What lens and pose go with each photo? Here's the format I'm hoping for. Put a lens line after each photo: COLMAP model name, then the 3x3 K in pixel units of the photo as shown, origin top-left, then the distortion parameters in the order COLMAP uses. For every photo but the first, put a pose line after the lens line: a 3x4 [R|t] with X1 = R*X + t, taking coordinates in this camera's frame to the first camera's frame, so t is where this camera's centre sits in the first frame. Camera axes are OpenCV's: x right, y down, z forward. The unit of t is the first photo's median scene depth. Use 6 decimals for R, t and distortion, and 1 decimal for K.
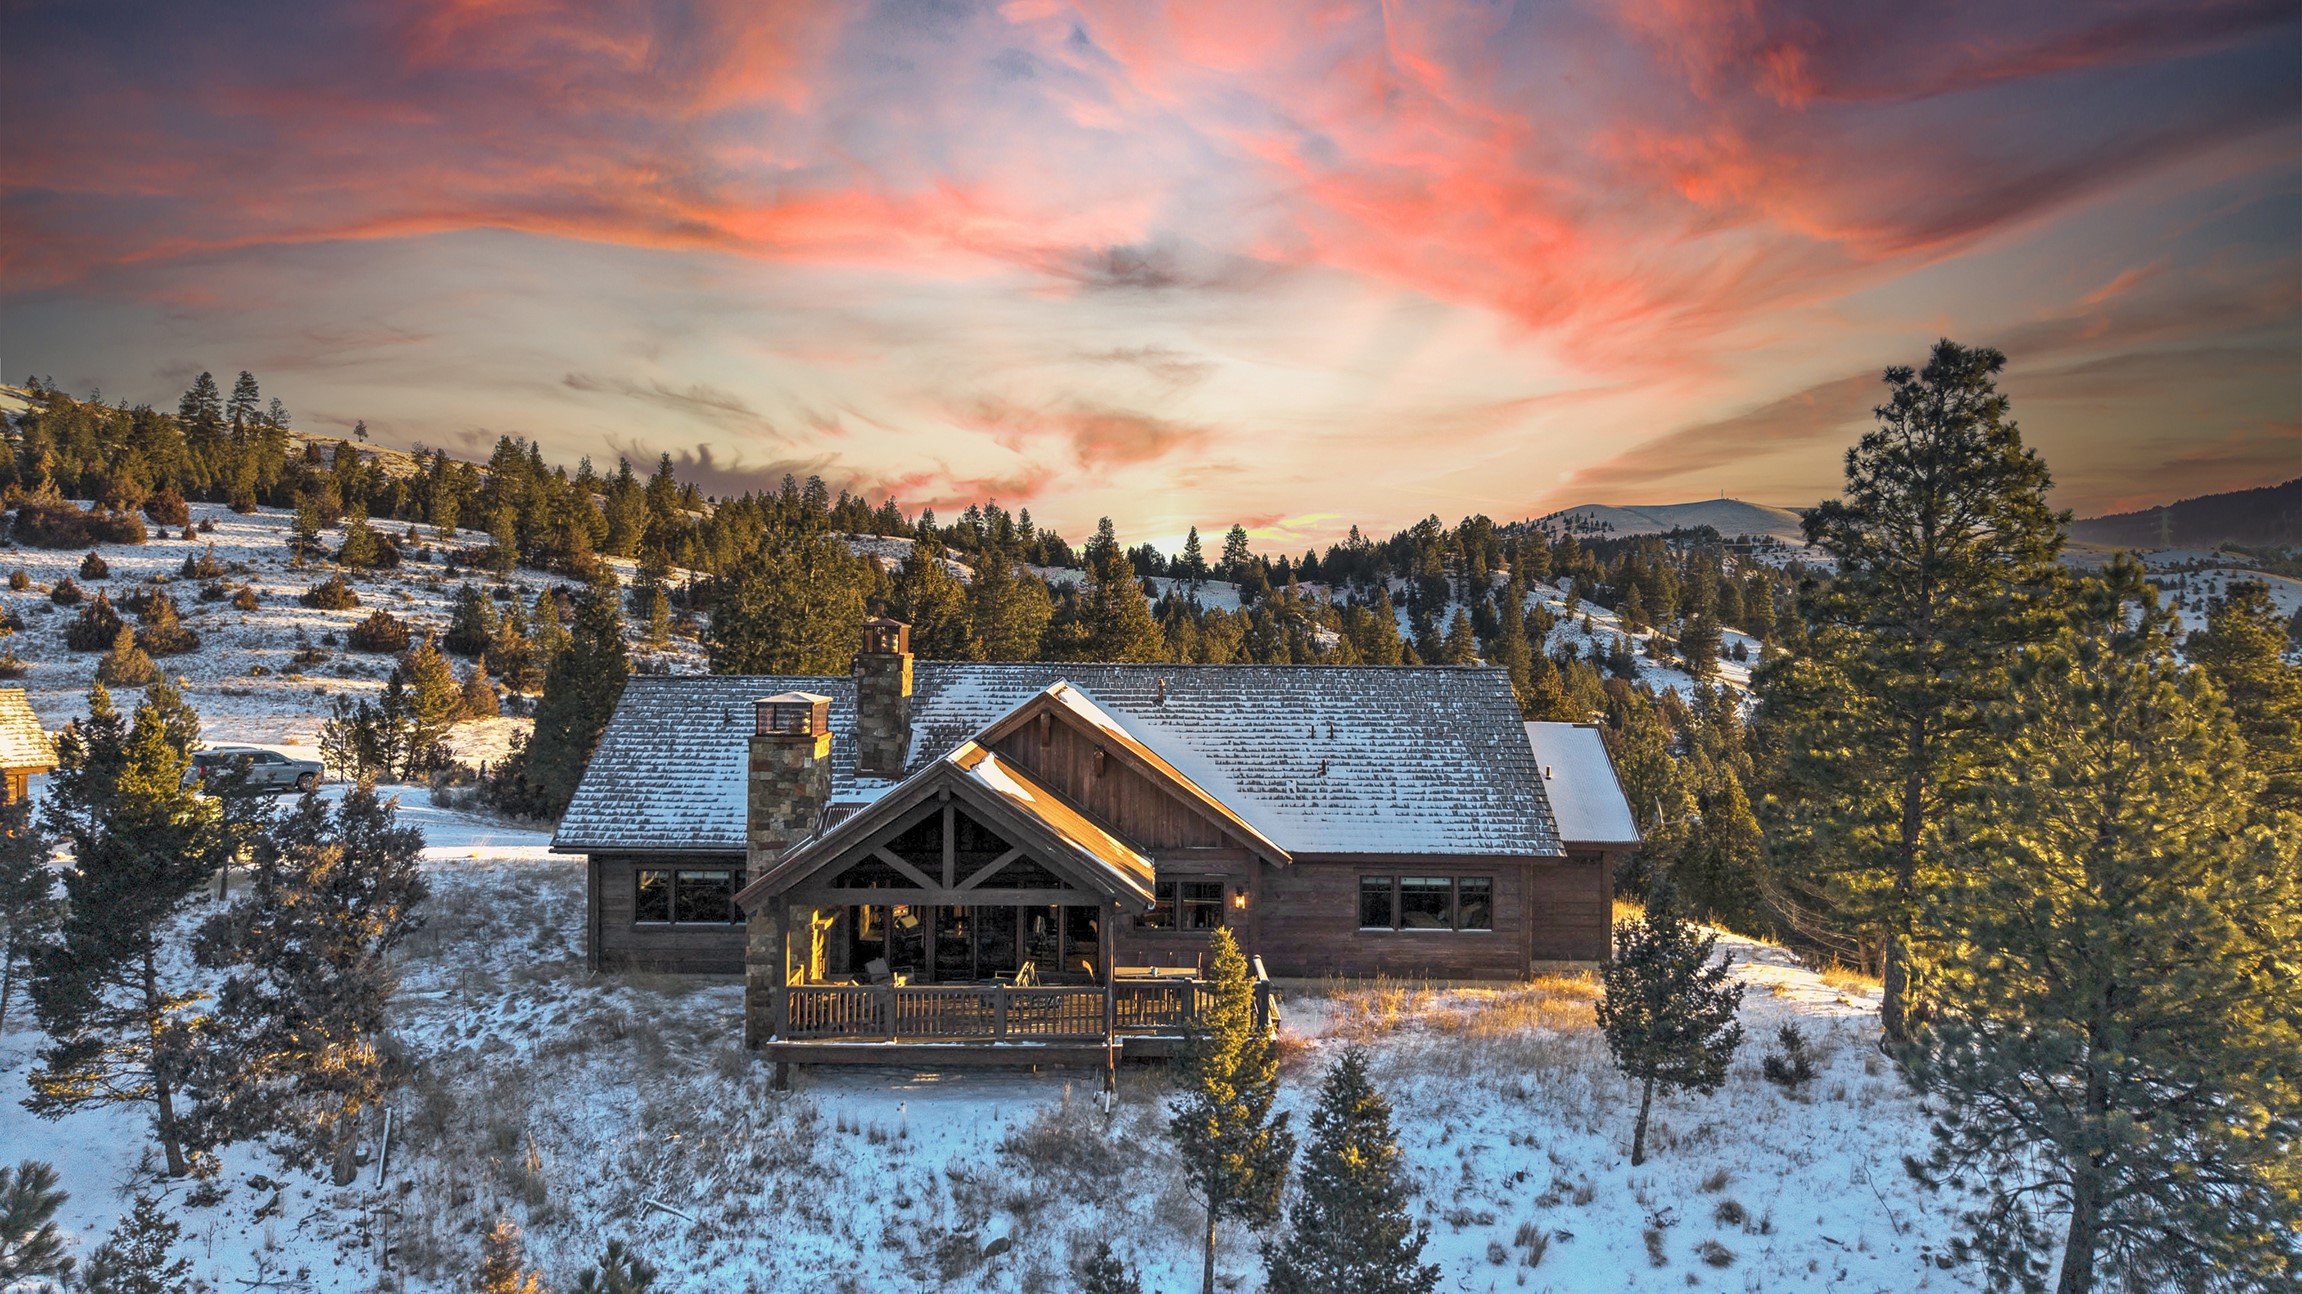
lens RADIAL K [[1534.9, 0, 1151.6], [0, 1534.9, 654.6], [0, 0, 1]] dist [0.024569, -0.029614]
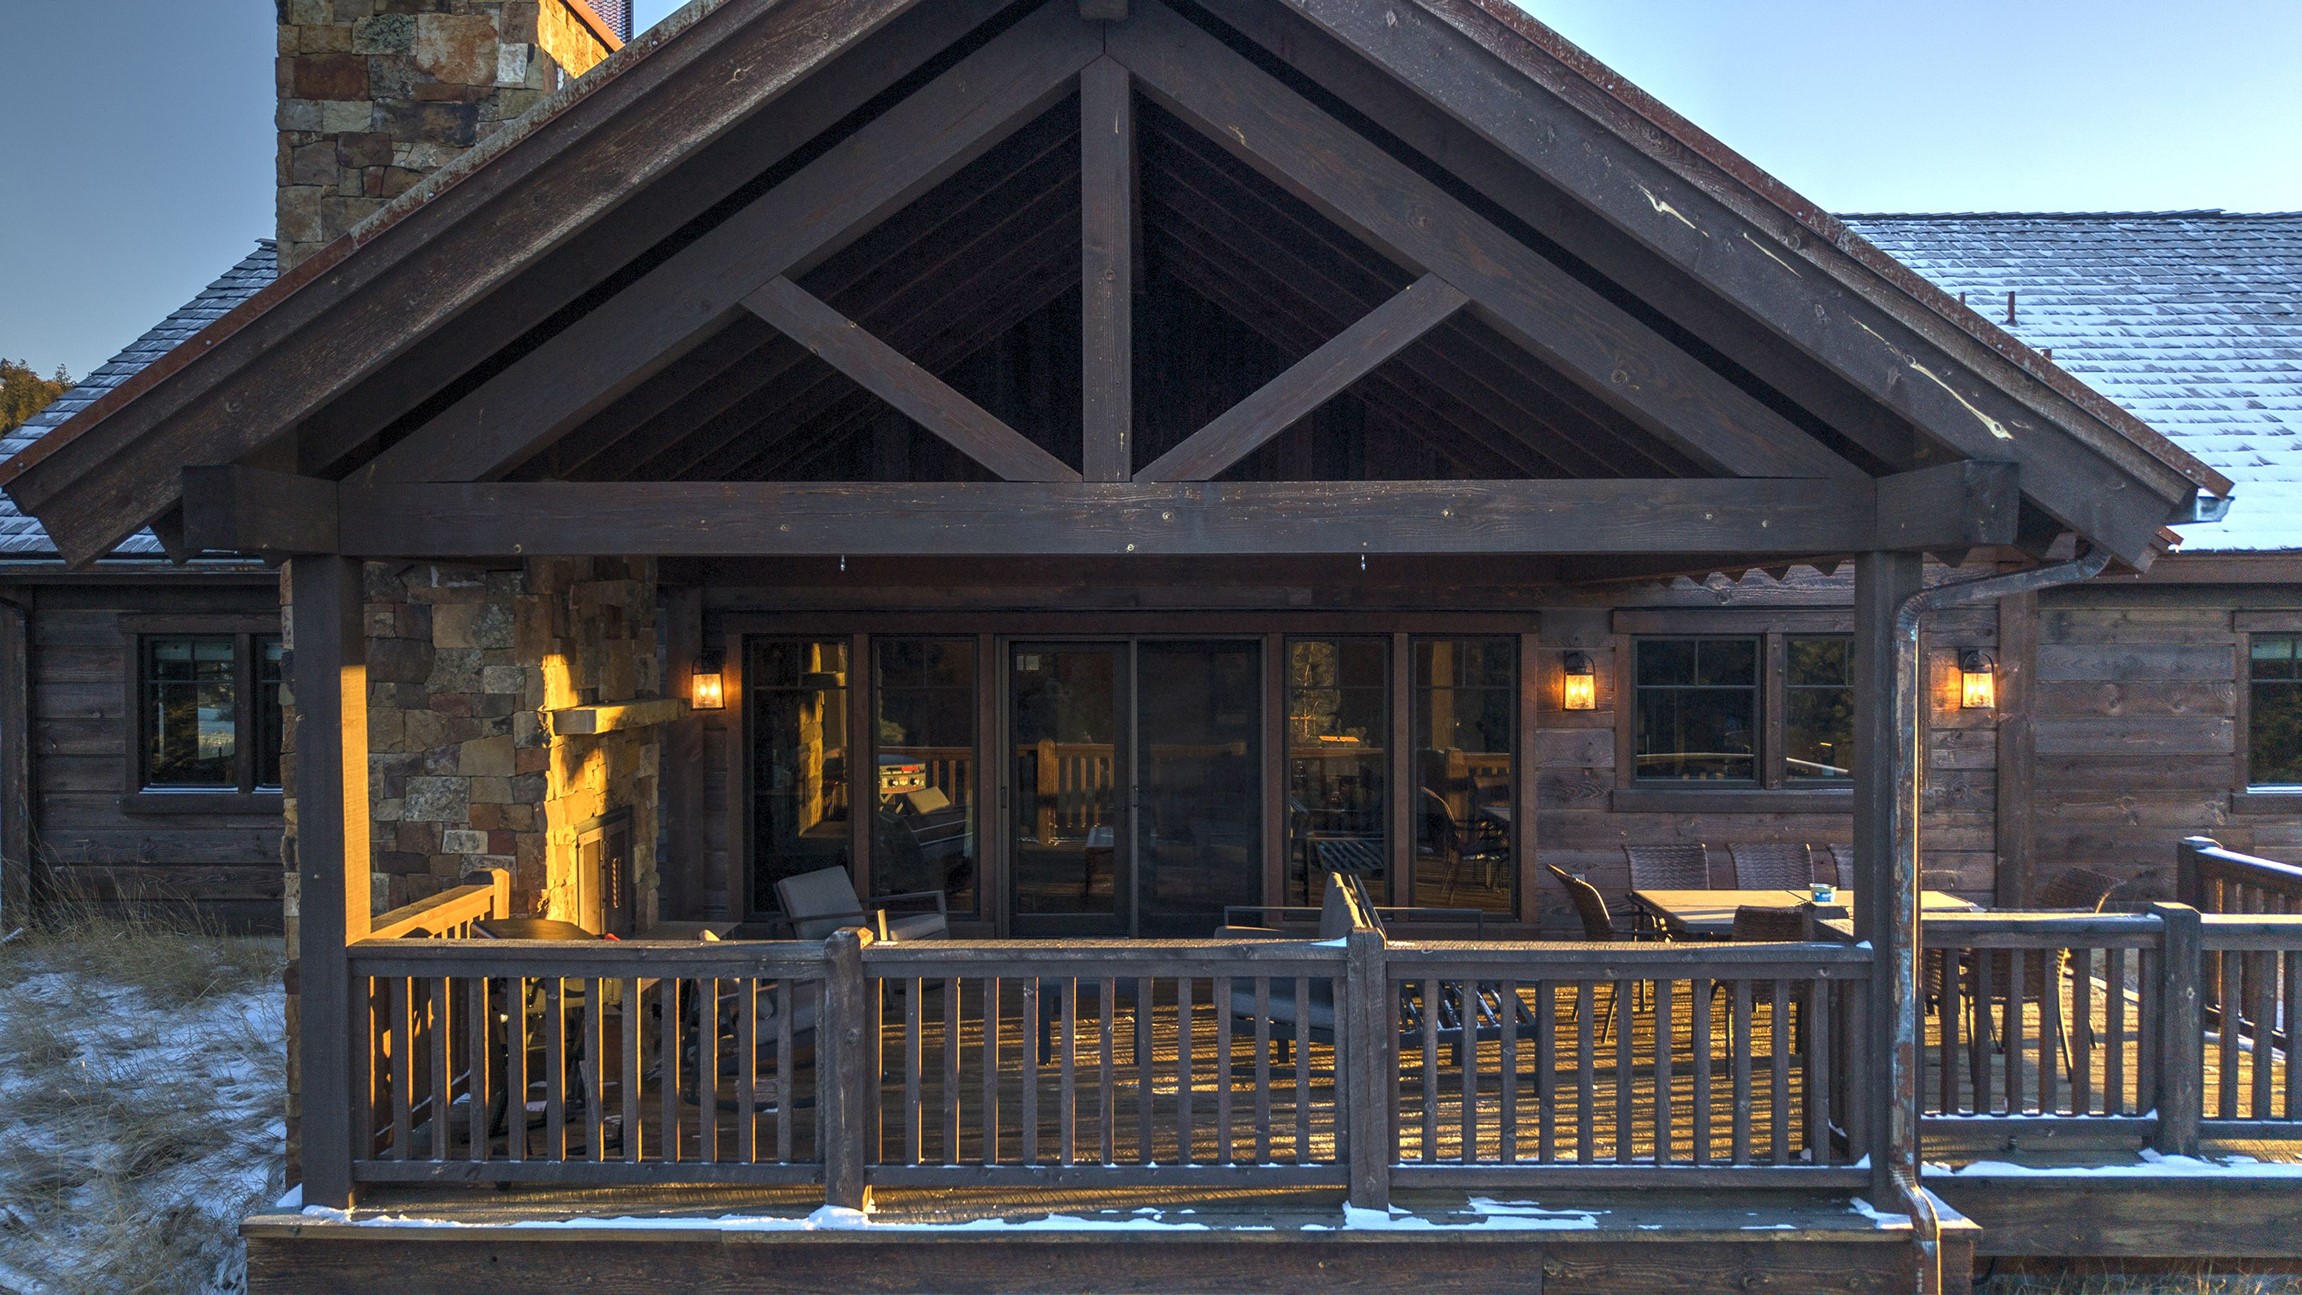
lens RADIAL K [[1534.9, 0, 1149.1], [0, 1534.9, 650.1], [0, 0, 1]] dist [0.024569, -0.029614]
pose [[0.999856, -0.011698, -0.012277, -0.099541], [0.011629, 0.999916, -0.005645, 0.141419], [0.012342, 0.005502, 0.999909, 0.629859]]
